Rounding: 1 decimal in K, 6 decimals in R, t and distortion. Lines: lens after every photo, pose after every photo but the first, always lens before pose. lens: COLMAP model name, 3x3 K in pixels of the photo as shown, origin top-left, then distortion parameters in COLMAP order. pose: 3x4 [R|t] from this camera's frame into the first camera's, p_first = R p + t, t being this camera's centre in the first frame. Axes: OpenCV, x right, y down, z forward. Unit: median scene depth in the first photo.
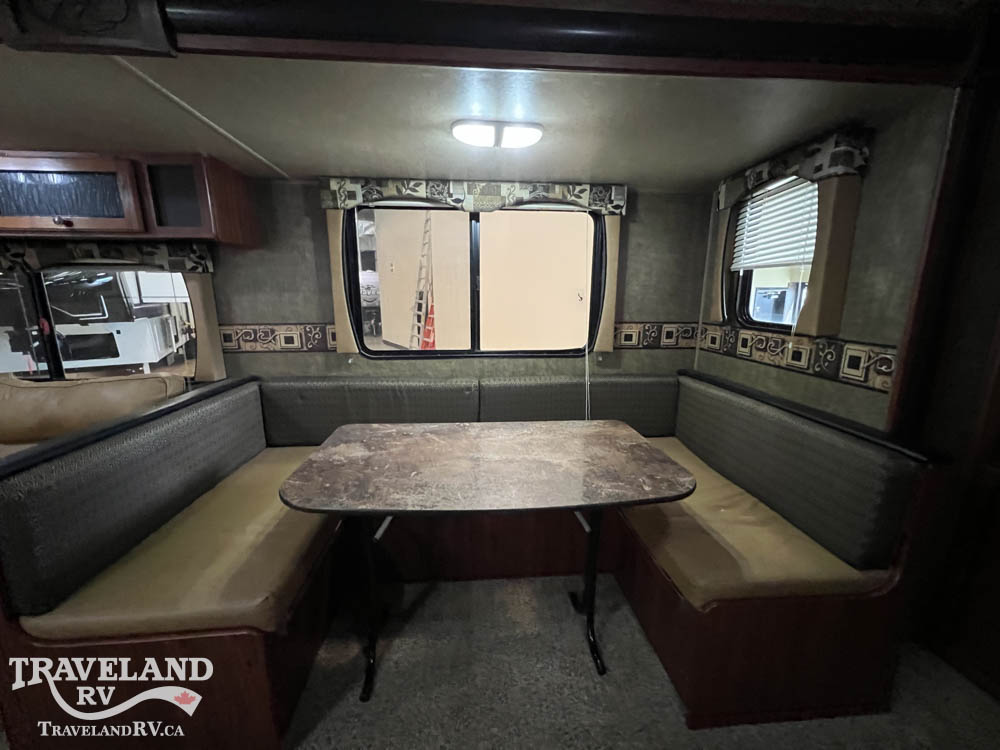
lens RADIAL K [[400.2, 0, 497.7], [0, 400.2, 372.4], [0, 0, 1]] dist [-0.000532, -0.000056]
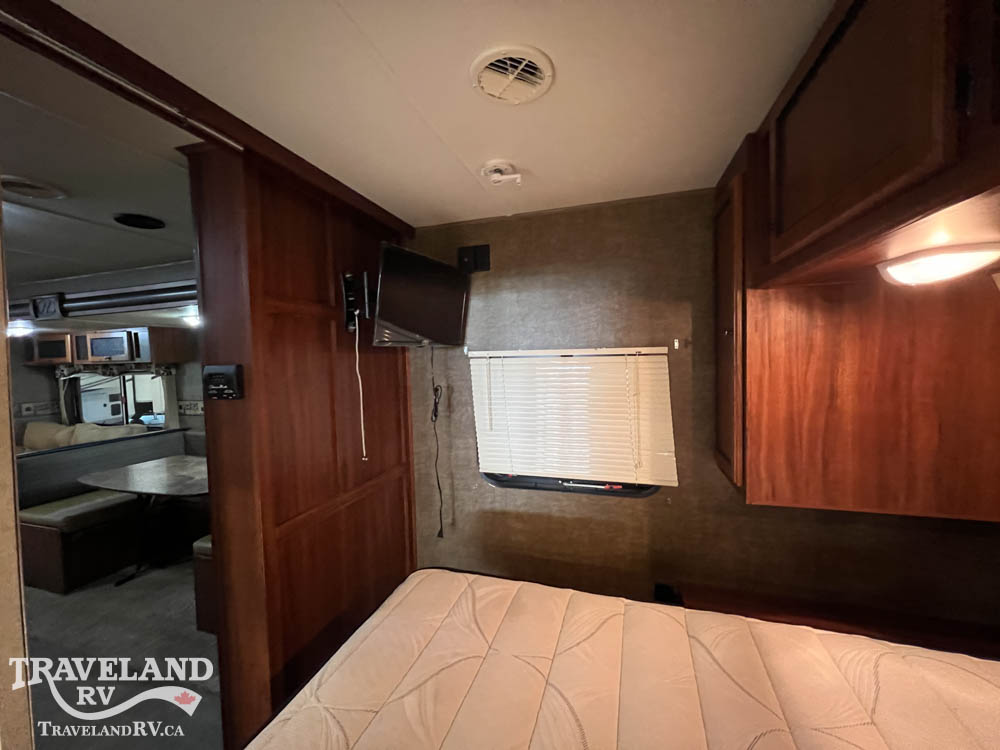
lens RADIAL K [[400.2, 0, 497.7], [0, 400.2, 372.4], [0, 0, 1]] dist [-0.000532, -0.000056]
pose [[0.923727, -0.009887, -0.382924, 1.632359], [-0.047048, 0.989169, -0.139035, -0.062753], [0.380151, 0.146447, 0.913257, -0.221770]]
